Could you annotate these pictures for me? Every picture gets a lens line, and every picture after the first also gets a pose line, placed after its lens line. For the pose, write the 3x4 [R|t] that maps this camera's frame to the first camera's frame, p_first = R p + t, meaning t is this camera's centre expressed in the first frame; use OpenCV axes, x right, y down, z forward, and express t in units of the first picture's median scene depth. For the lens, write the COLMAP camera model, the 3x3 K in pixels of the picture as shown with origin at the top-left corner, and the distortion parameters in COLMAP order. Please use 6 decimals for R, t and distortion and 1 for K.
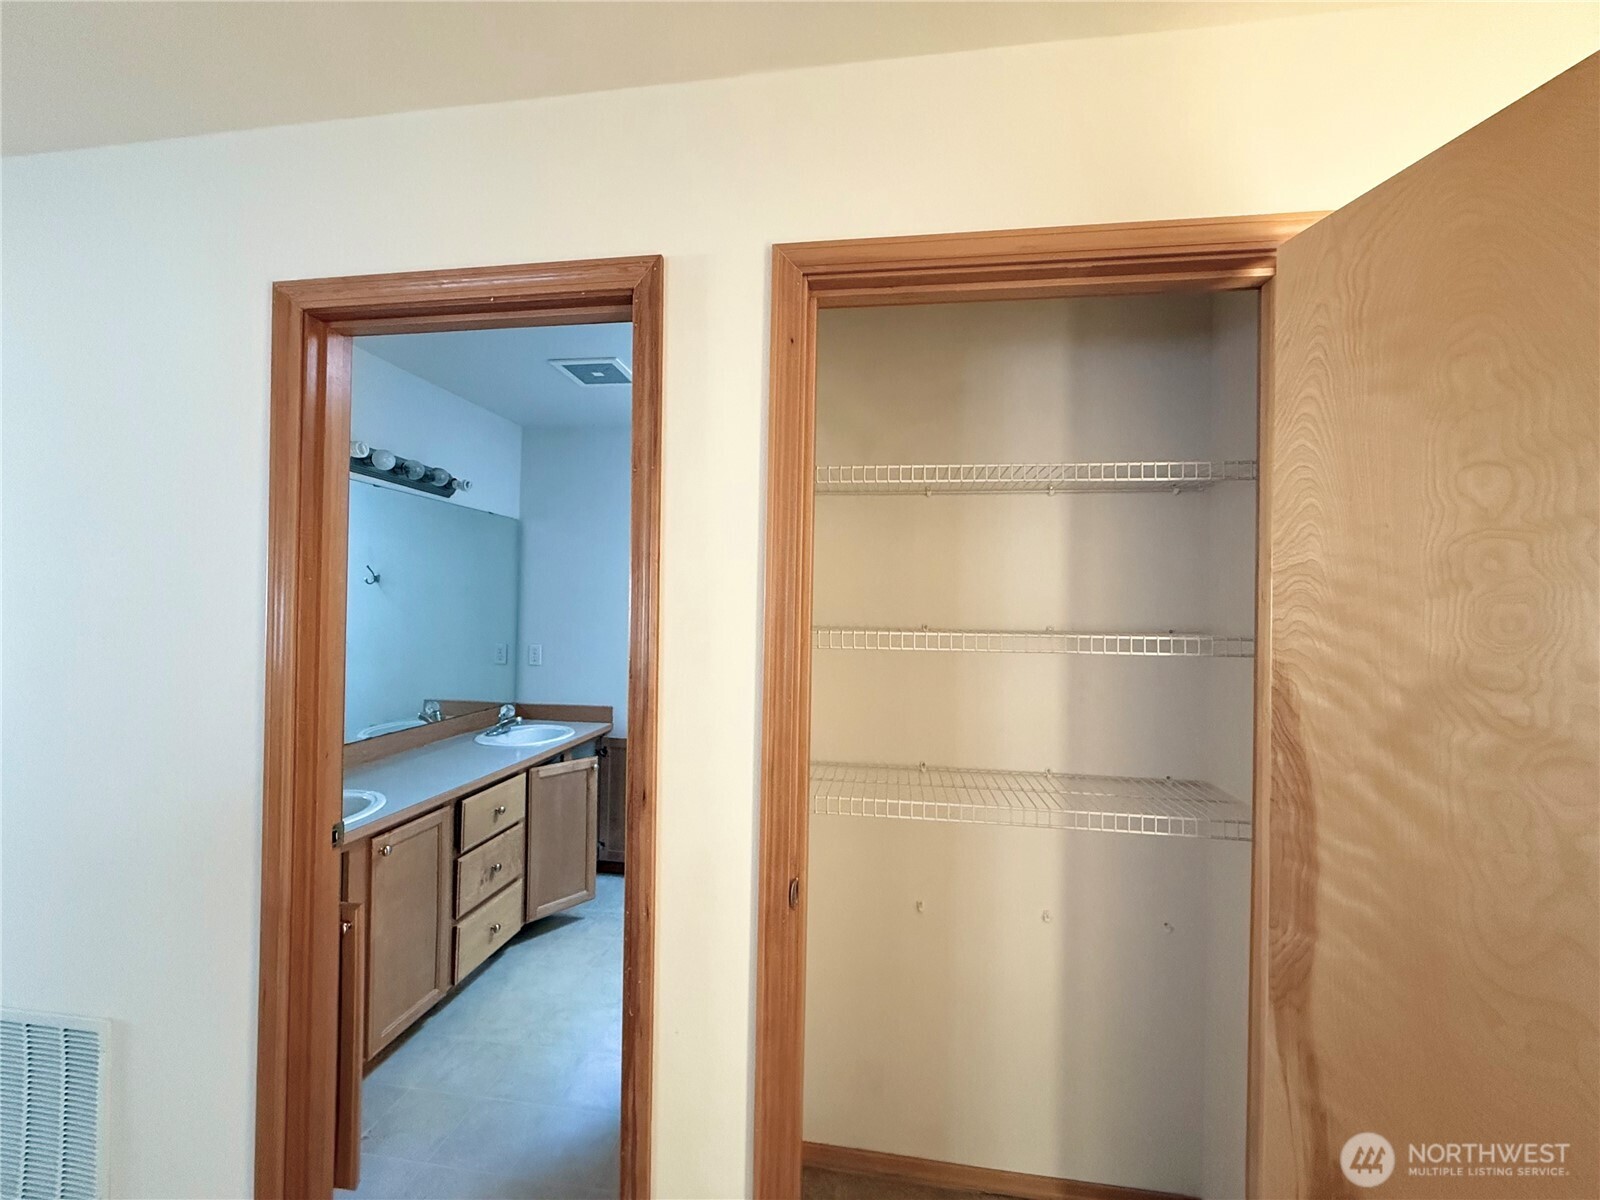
lens RADIAL K [[638.9, 0, 794.9], [0, 638.9, 603.1], [0, 0, 1]] dist [-0.000723, 0.000391]
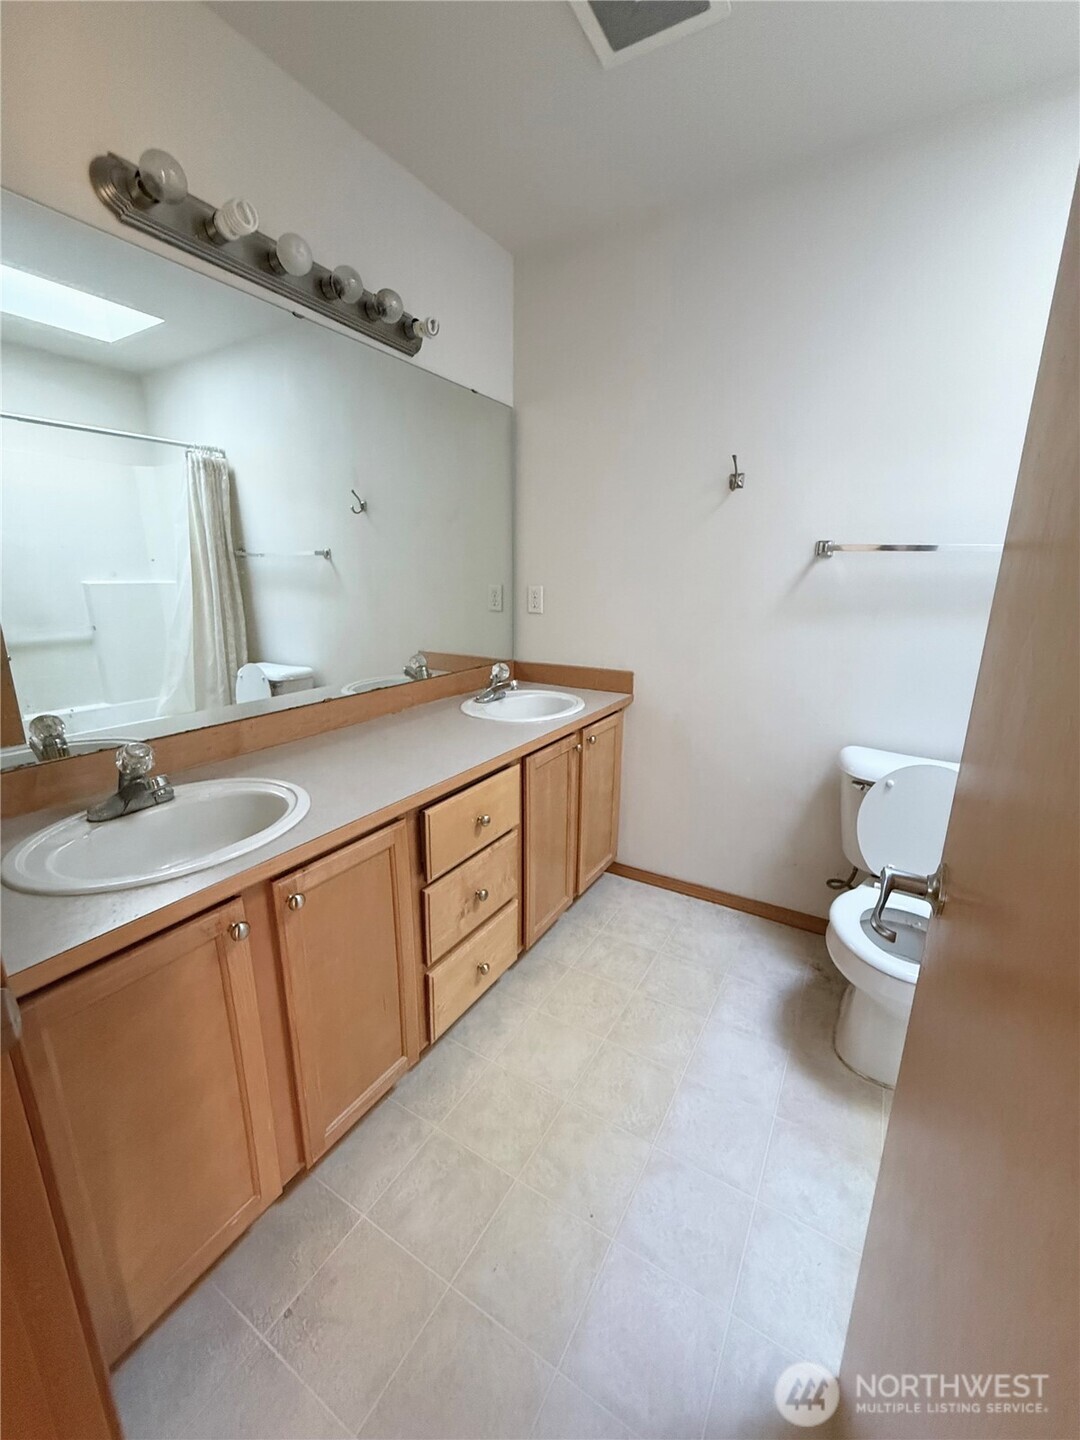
lens RADIAL K [[575.0, 0, 537.8], [0, 575.0, 718.1], [0, 0, 1]] dist [-0.000723, 0.000391]
pose [[0.922115, 0.088022, -0.376770, -0.173404], [0.009466, 0.968355, 0.249396, 0.062530], [0.386800, -0.233538, 0.892102, 0.465467]]
